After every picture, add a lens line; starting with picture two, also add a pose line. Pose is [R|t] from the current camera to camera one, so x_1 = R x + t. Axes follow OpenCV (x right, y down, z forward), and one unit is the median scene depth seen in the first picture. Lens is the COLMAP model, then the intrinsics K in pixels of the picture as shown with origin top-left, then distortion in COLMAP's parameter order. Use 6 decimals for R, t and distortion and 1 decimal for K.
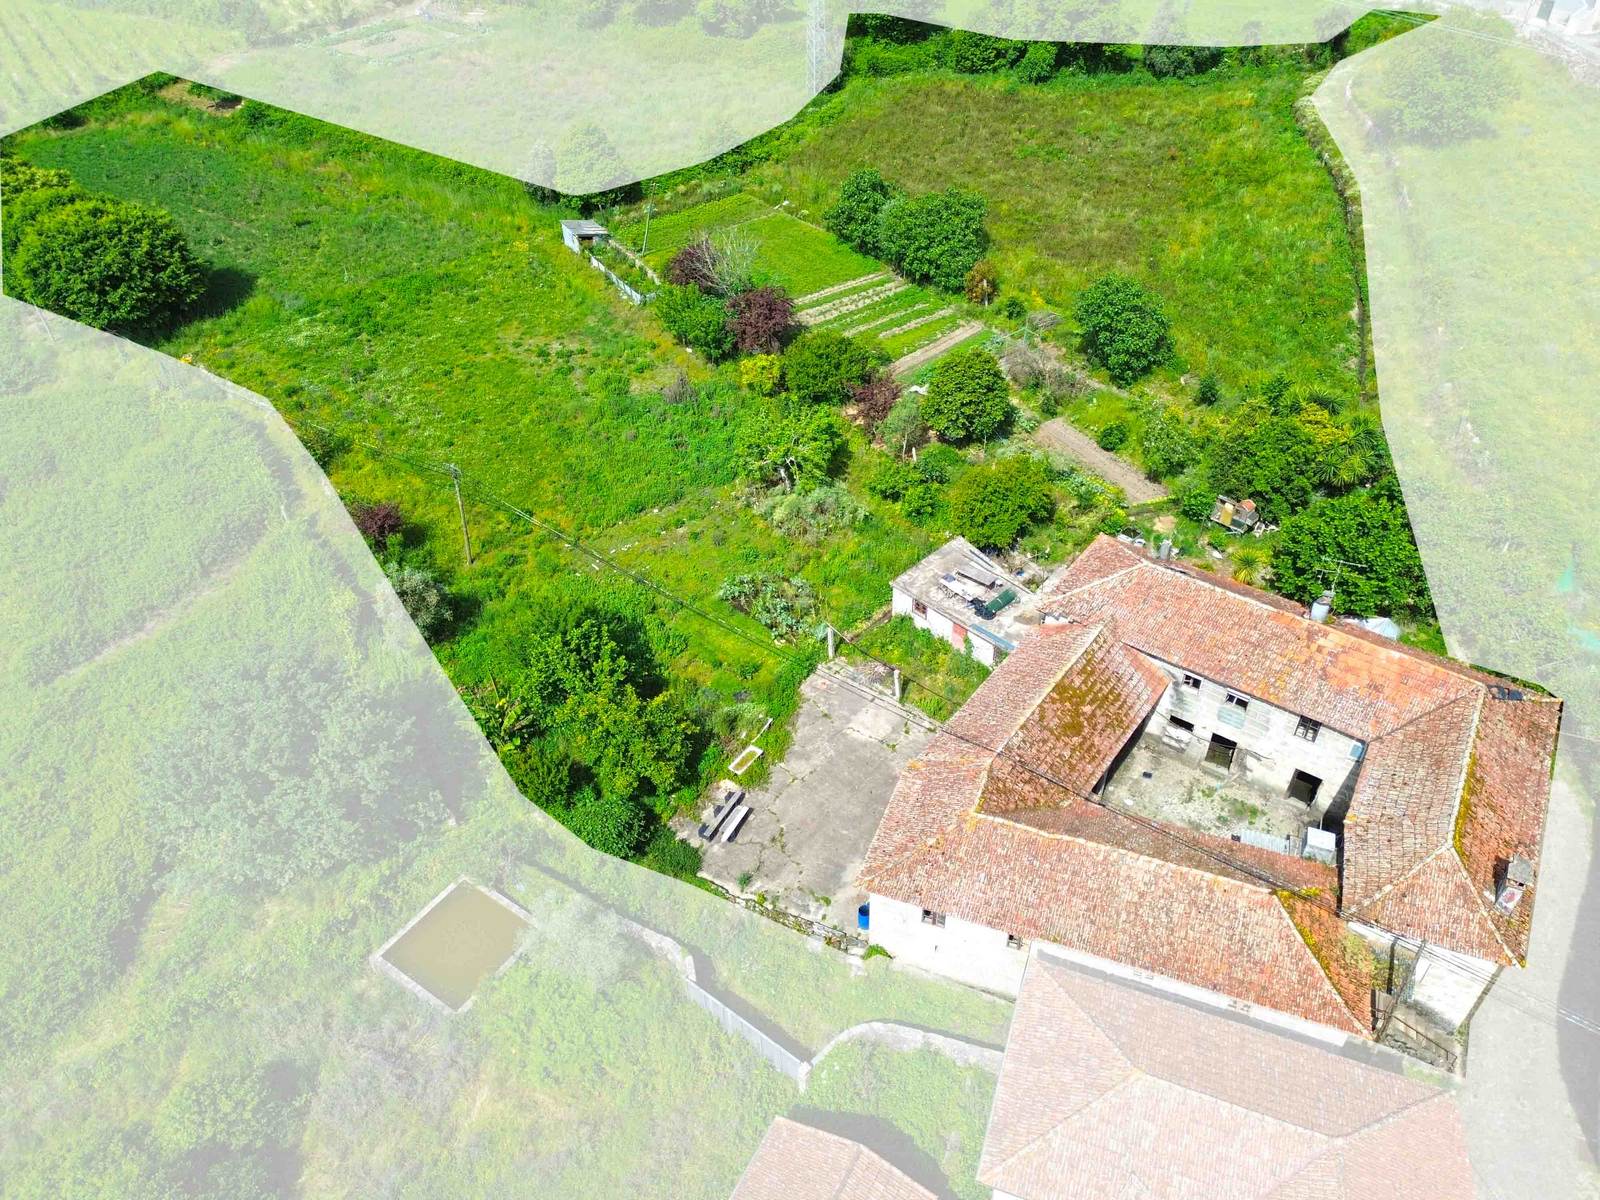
lens RADIAL K [[1134.5, 0, 804.6], [0, 1134.5, 584.3], [0, 0, 1]] dist [0.079105, -0.074832]
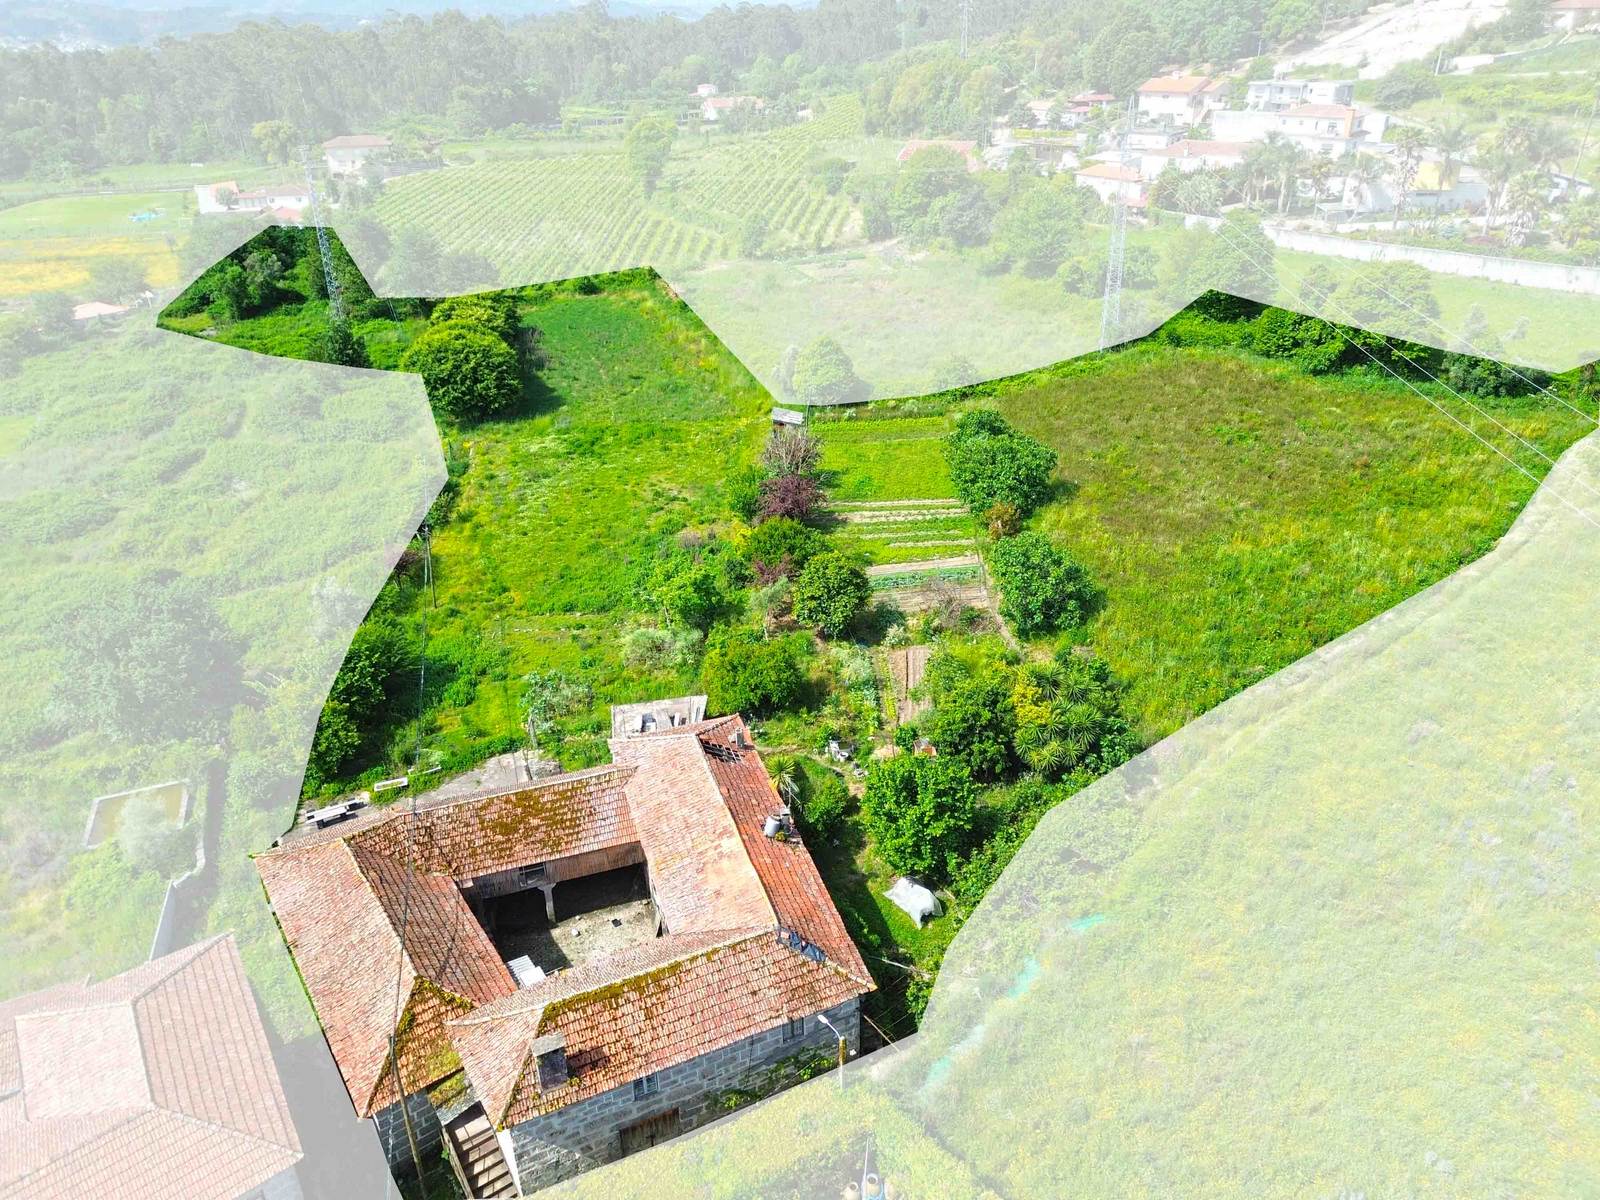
lens RADIAL K [[1118.7, 0, 804.6], [0, 1118.7, 611.2], [0, 0, 1]] dist [0.078643, -0.079588]
pose [[0.821847, 0.270657, -0.501310, 0.693553], [-0.349720, 0.934318, -0.068894, -0.072819], [0.449737, 0.231938, 0.862520, 0.078244]]
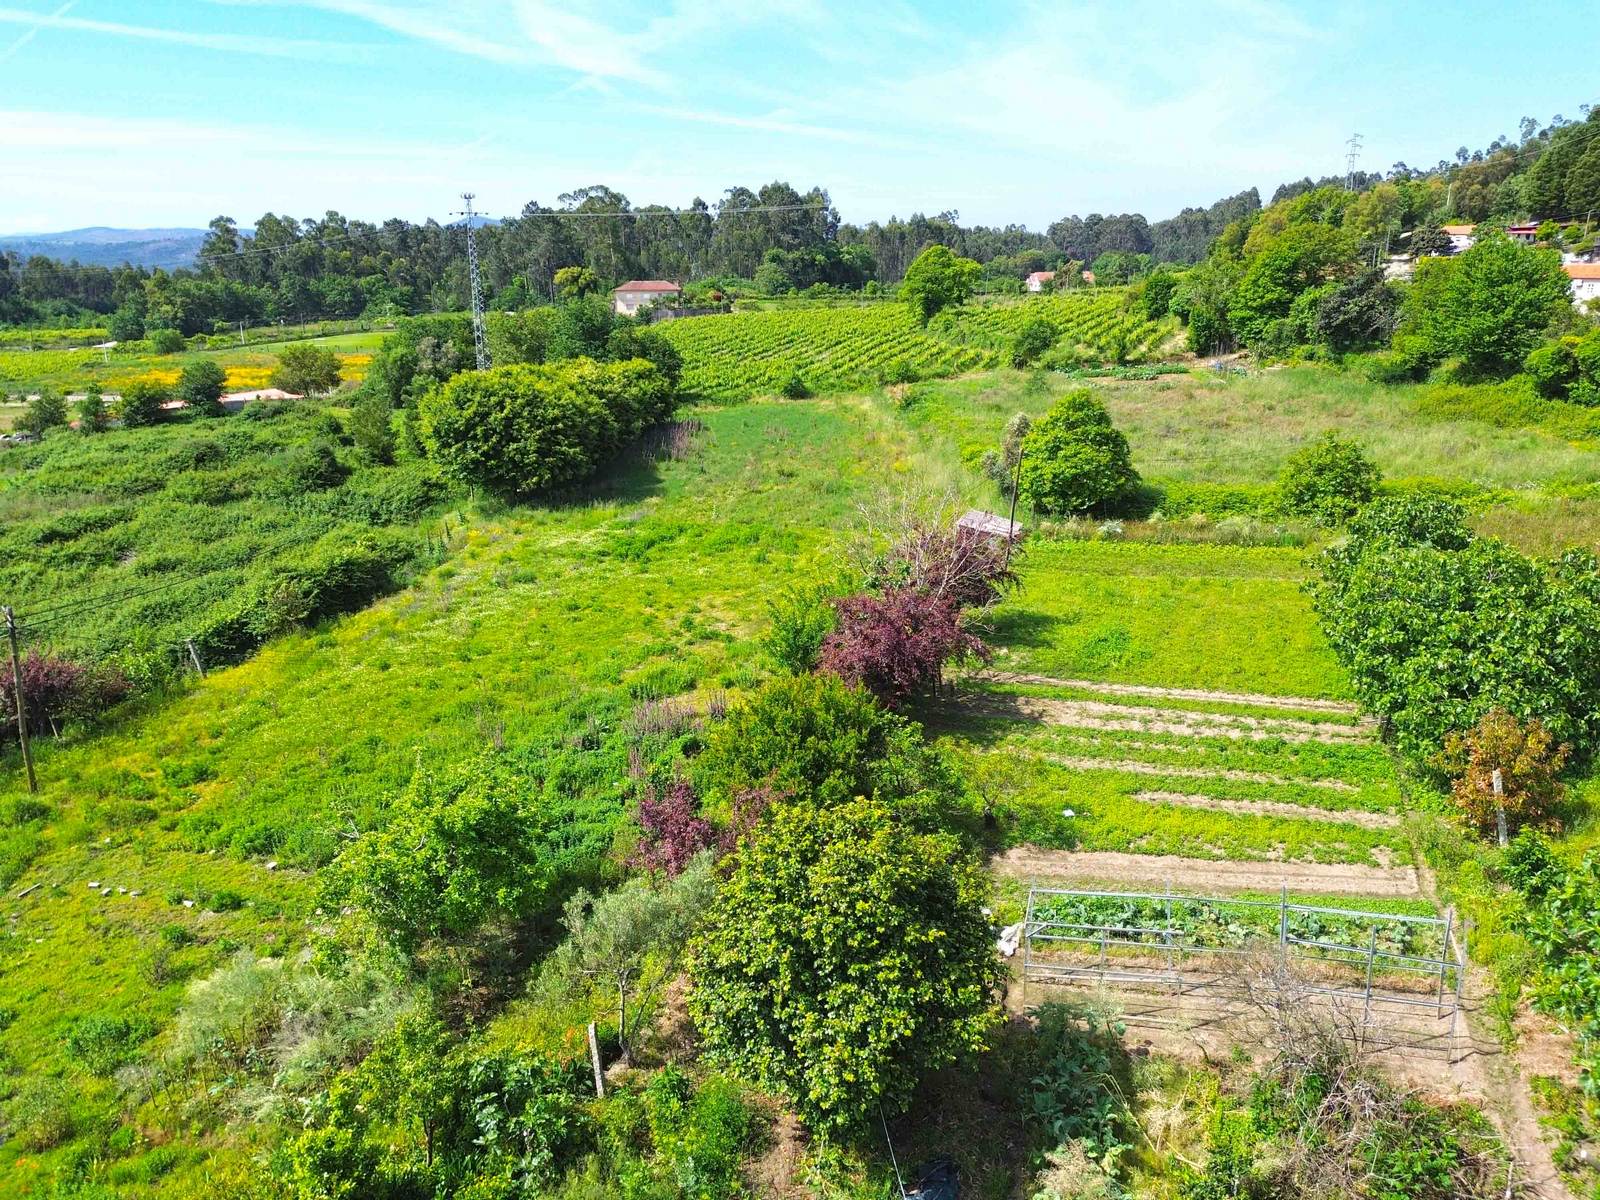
lens RADIAL K [[1126.7, 0, 803.2], [0, 1126.7, 597.6], [0, 0, 1]] dist [0.076769, -0.075973]
pose [[0.620670, 0.239445, -0.746616, 0.342778], [-0.487463, 0.863674, -0.128247, -0.214631], [0.614124, 0.443547, 0.652777, 0.810093]]
